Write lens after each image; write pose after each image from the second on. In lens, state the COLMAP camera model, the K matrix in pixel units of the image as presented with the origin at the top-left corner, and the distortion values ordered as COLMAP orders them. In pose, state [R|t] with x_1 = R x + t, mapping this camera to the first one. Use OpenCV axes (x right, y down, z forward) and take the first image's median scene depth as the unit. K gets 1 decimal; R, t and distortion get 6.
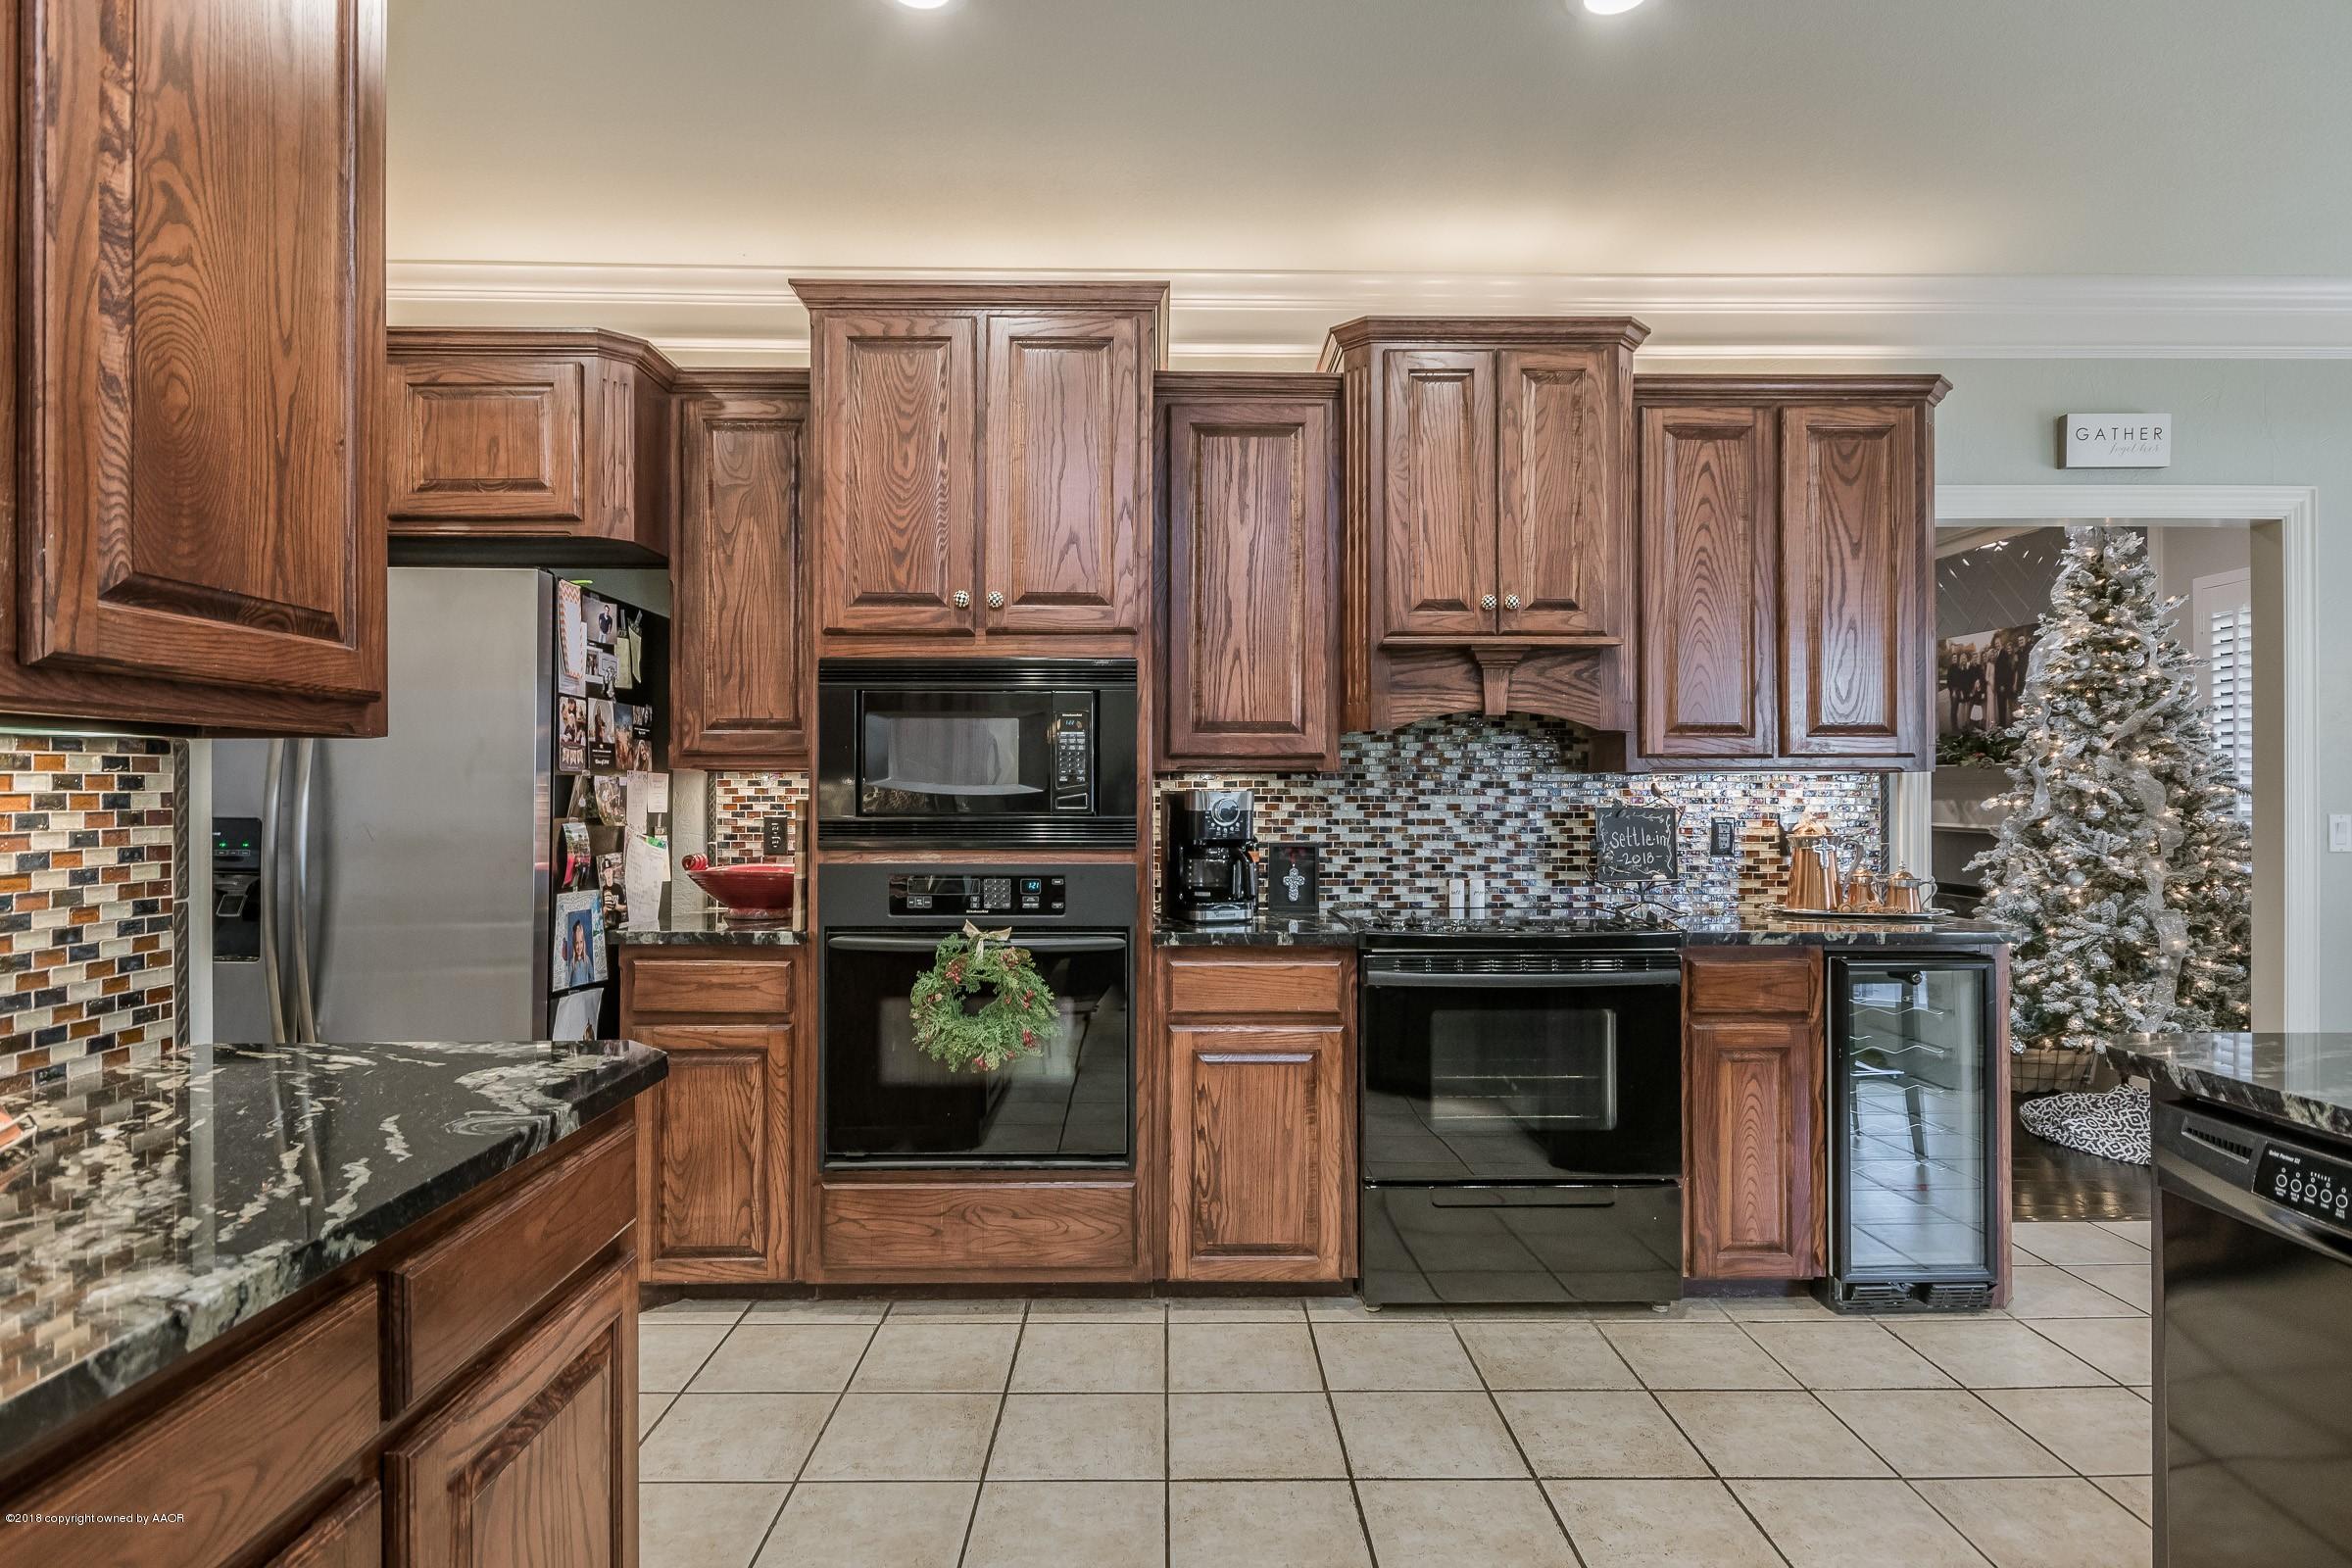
lens RADIAL K [[1257.5, 0, 1175.1], [0, 1257.5, 782.2], [0, 0, 1]] dist [0.004259, -0.001876]
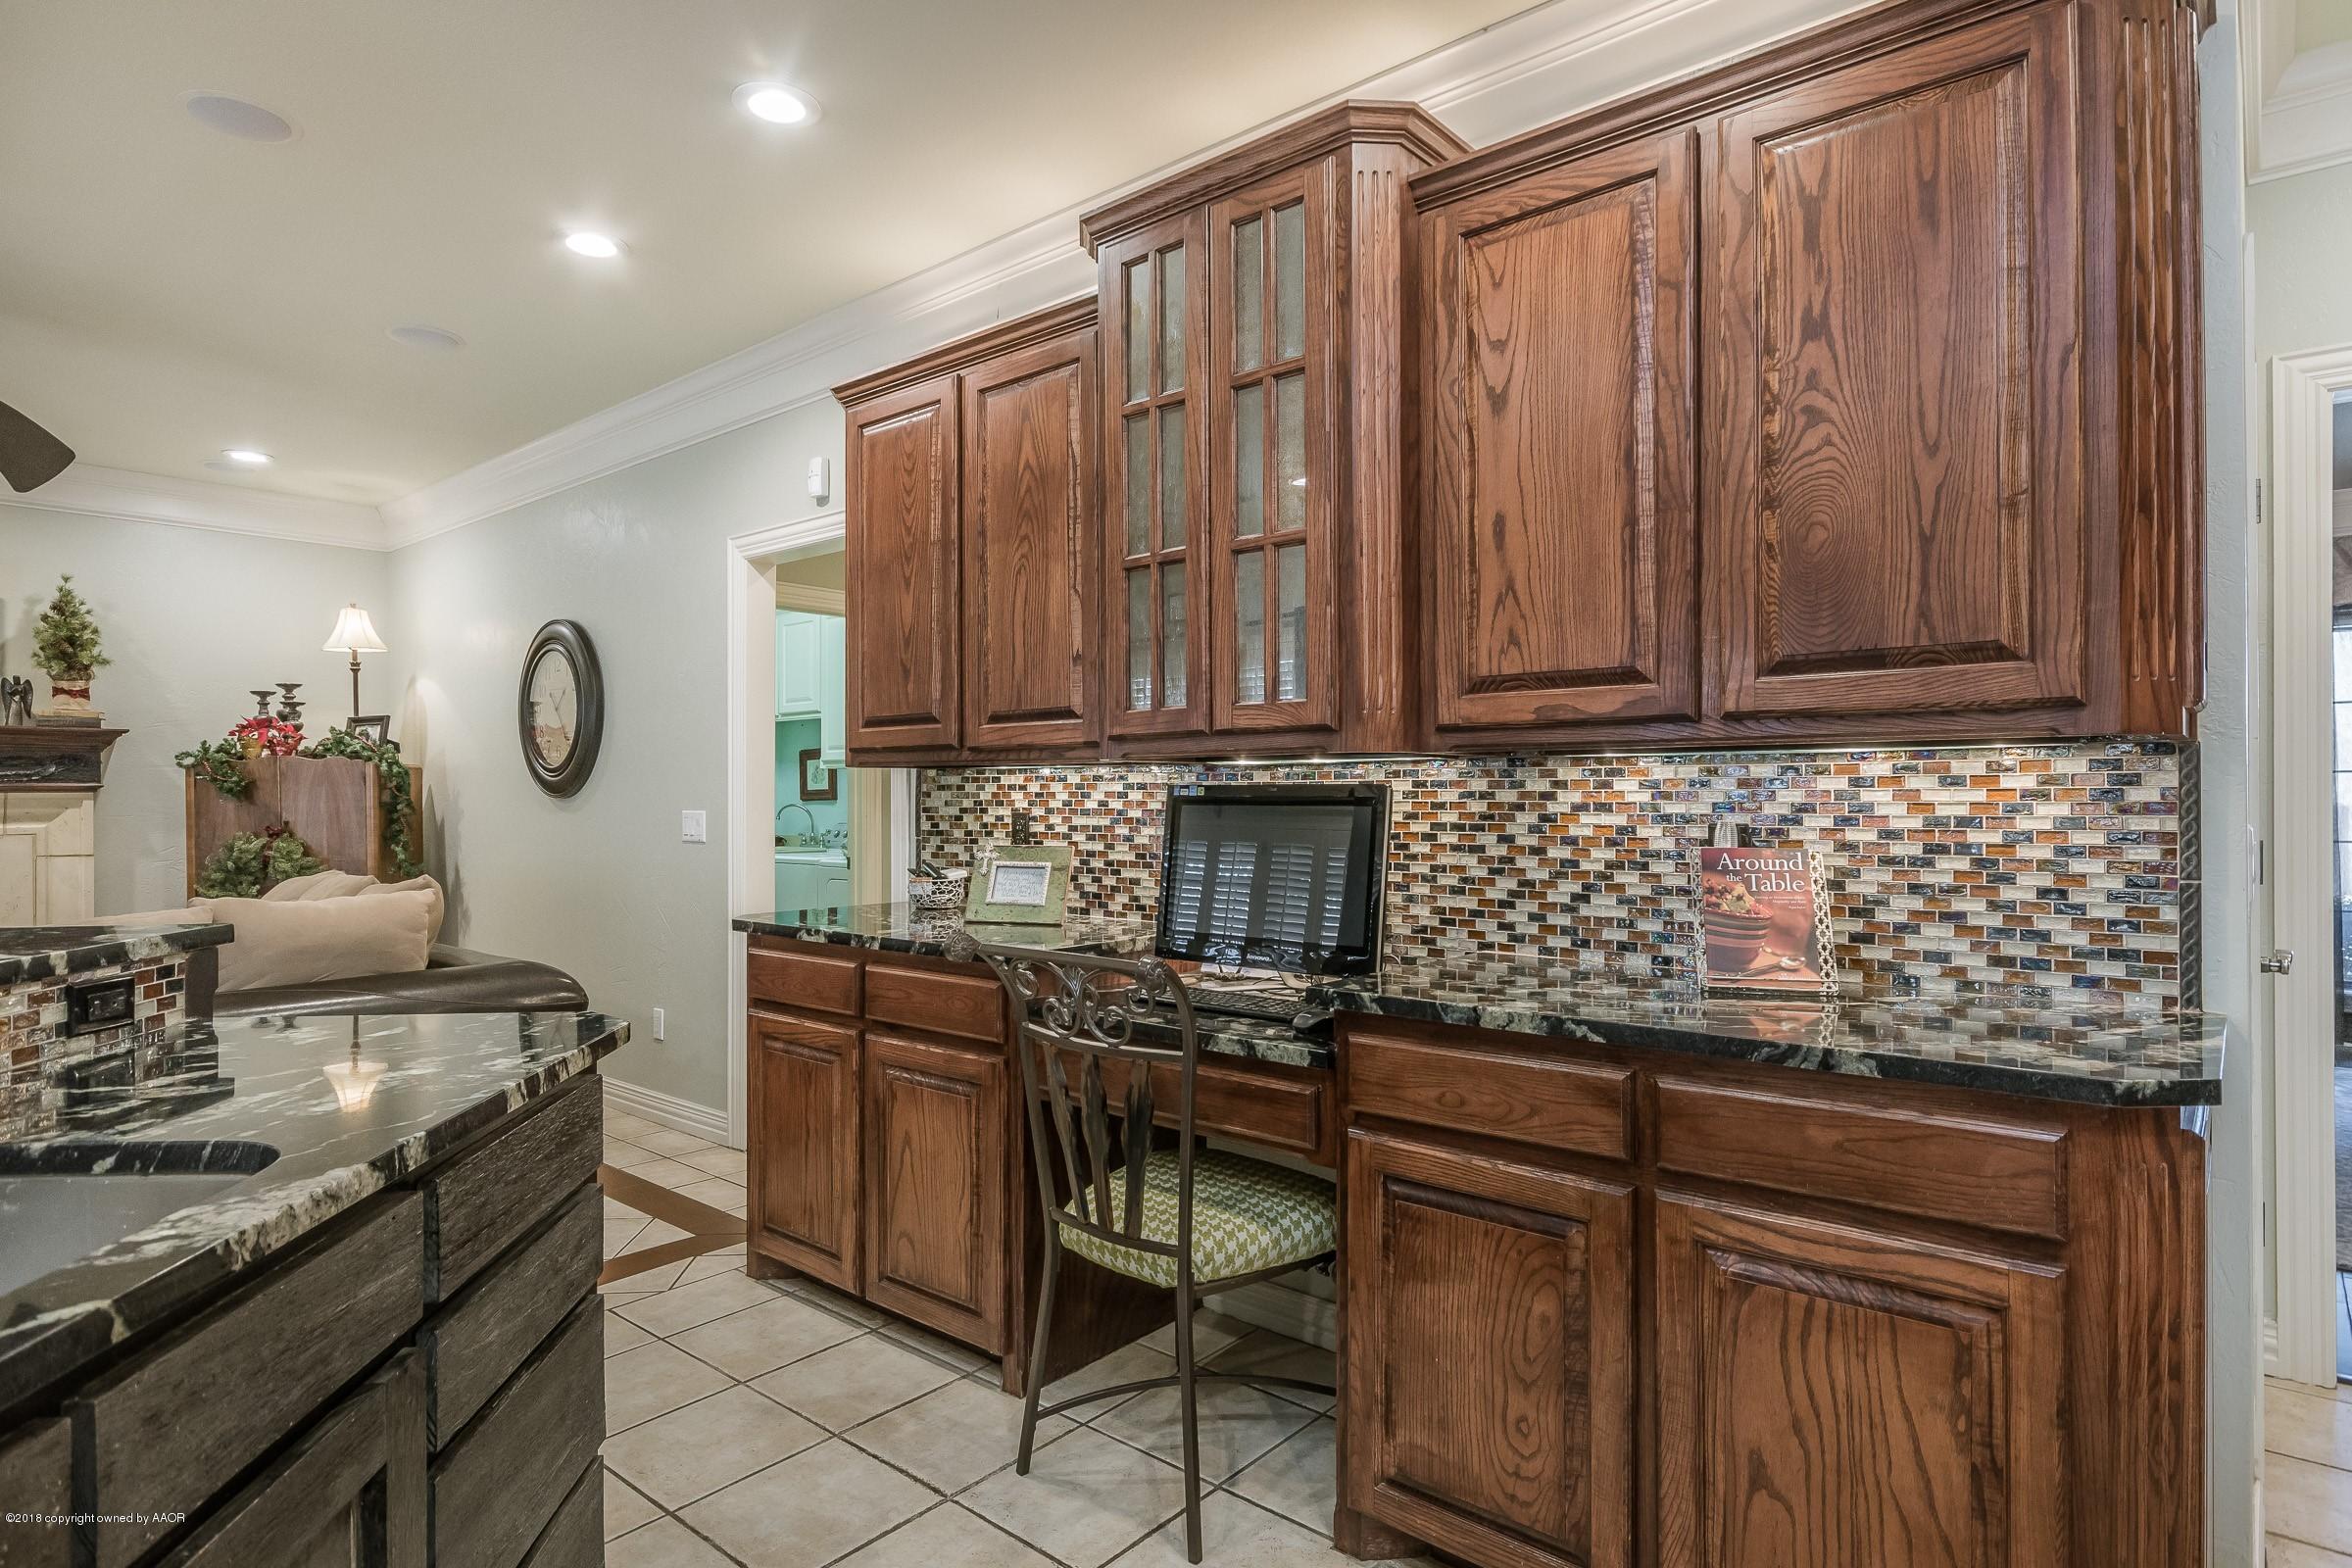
lens RADIAL K [[1257.5, 0, 1177.8], [0, 1257.5, 790.0], [0, 0, 1]] dist [0.004259, -0.001876]
pose [[-0.659676, -0.001364, -0.751549, 0.740973], [0.007998, 0.999929, -0.008835, 0.014741], [0.751508, -0.011839, -0.659618, 1.163008]]
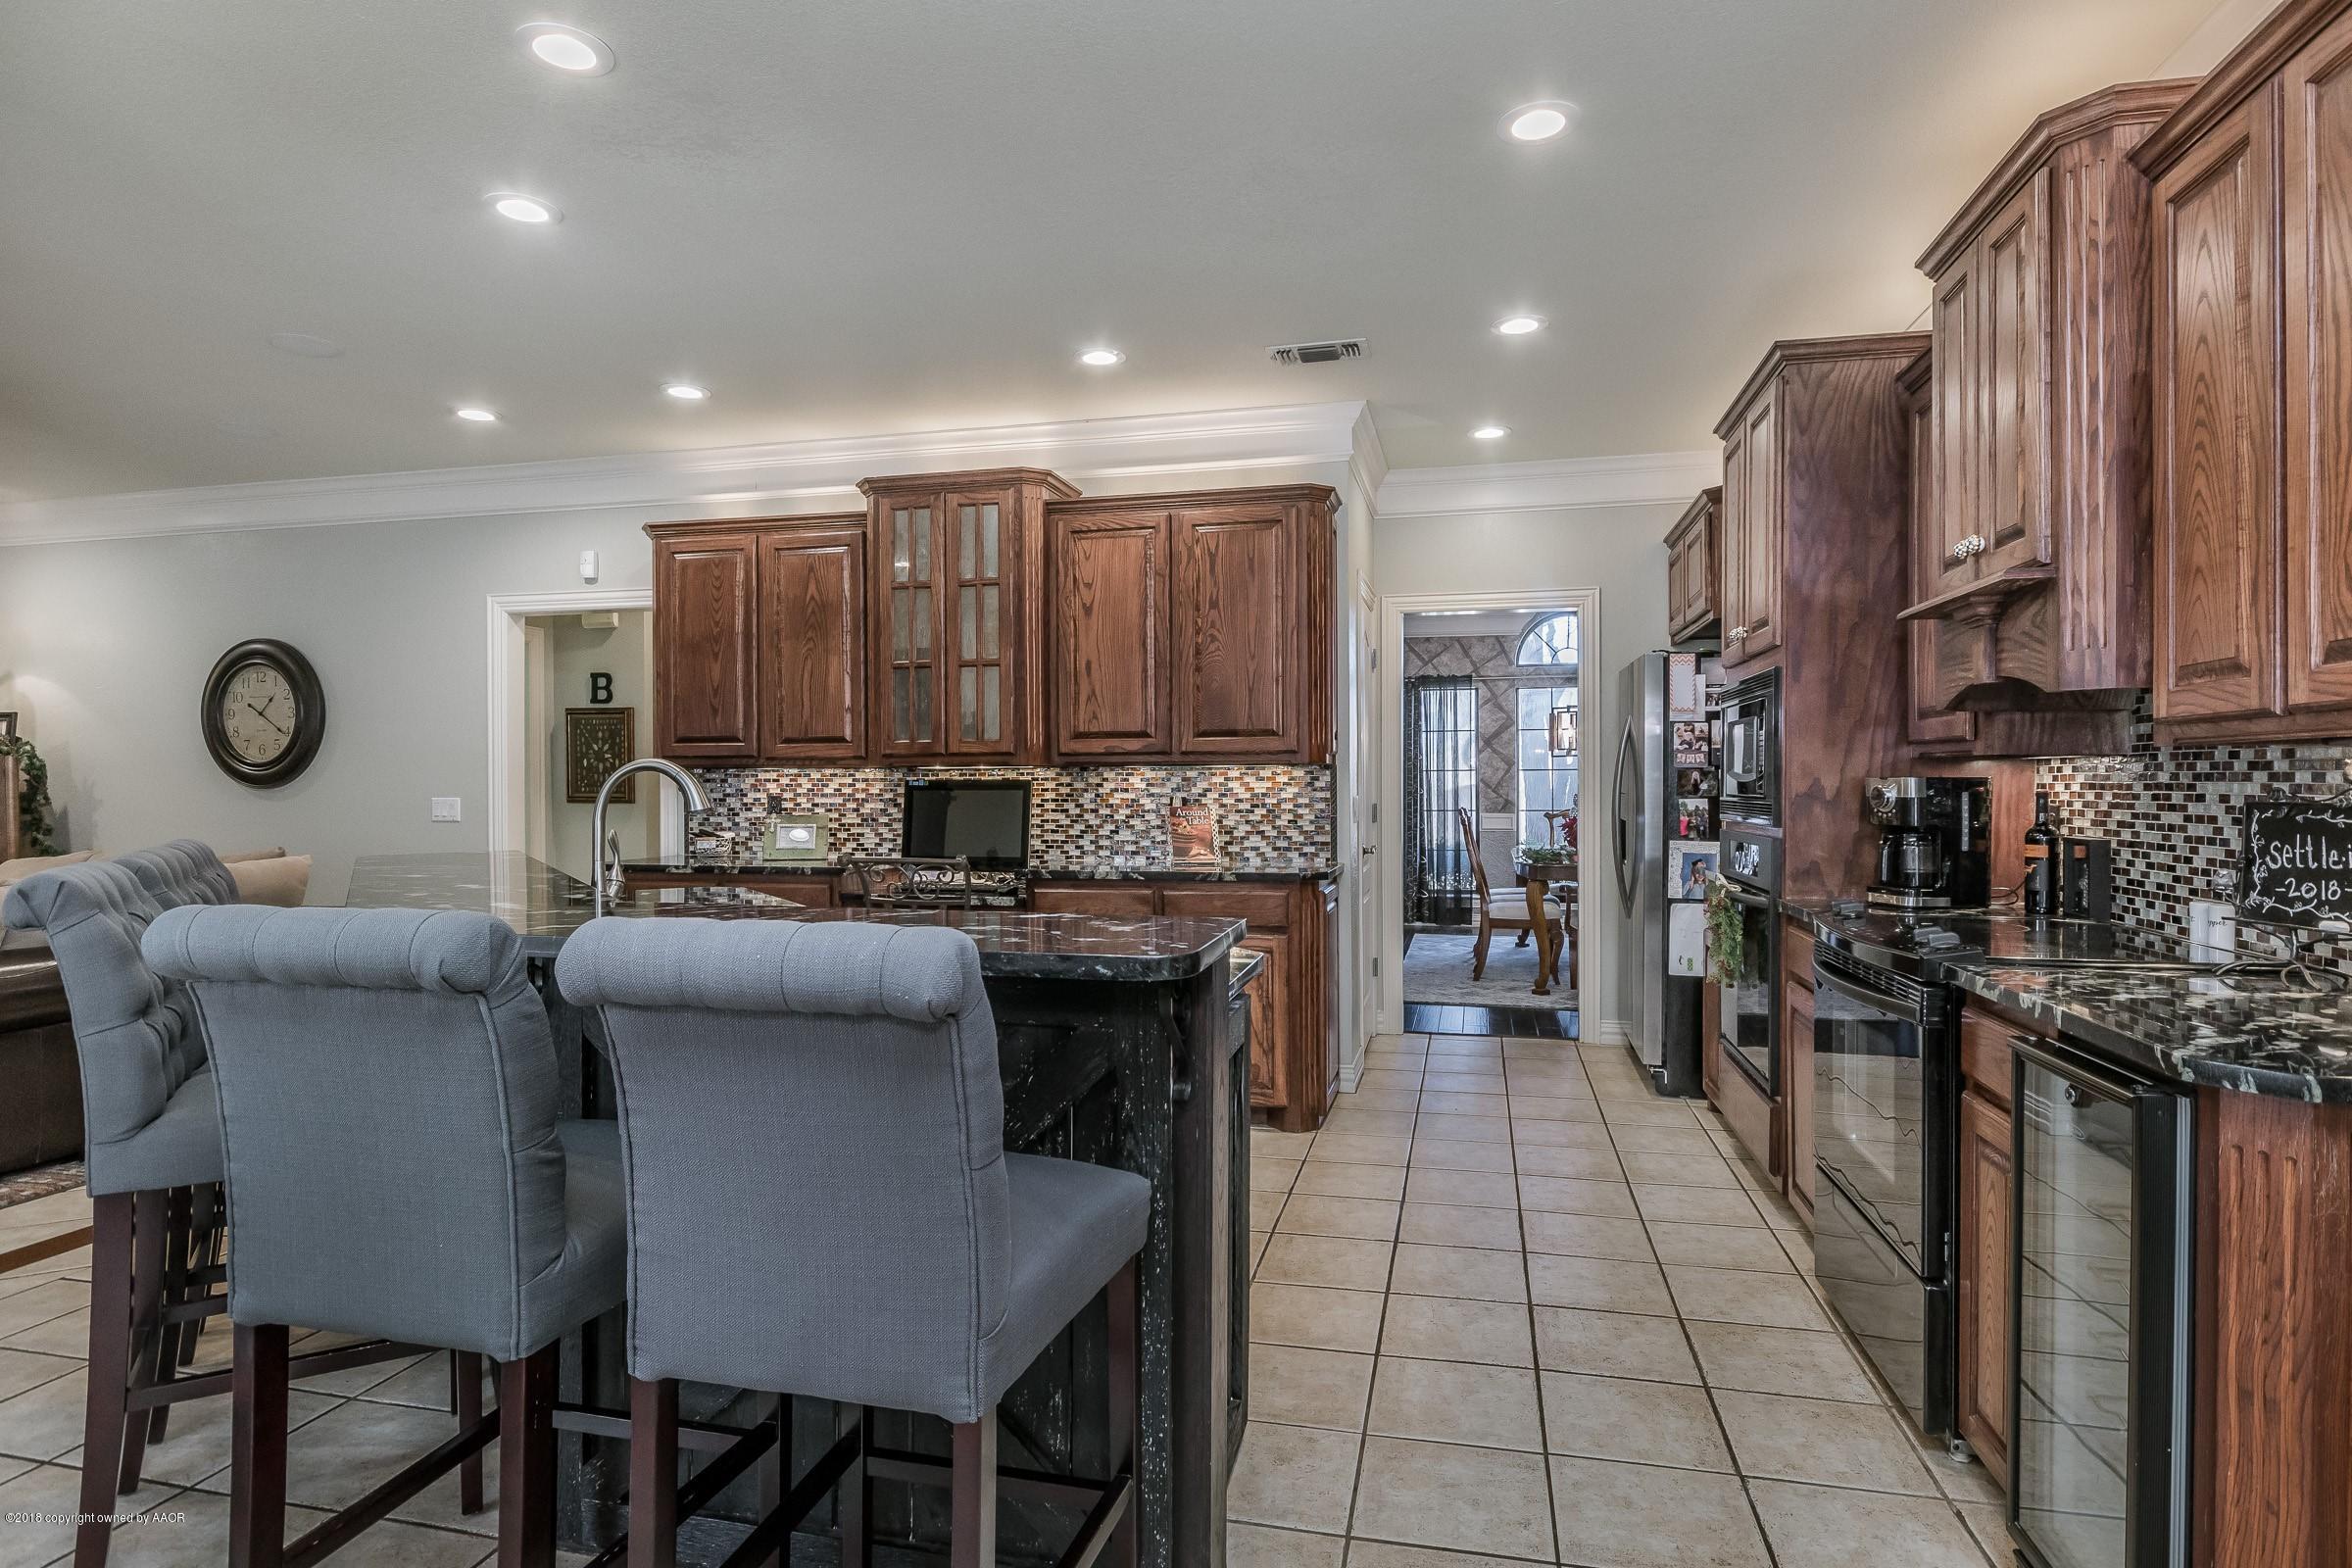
lens RADIAL K [[1257.5, 0, 1172.3], [0, 1257.5, 782.9], [0, 0, 1]] dist [0.004259, -0.001876]
pose [[-0.252012, 0.000674, -0.967724, 2.581524], [0.011082, 0.999936, -0.002190, 0.015775], [0.967661, -0.011276, -0.252003, 1.533968]]
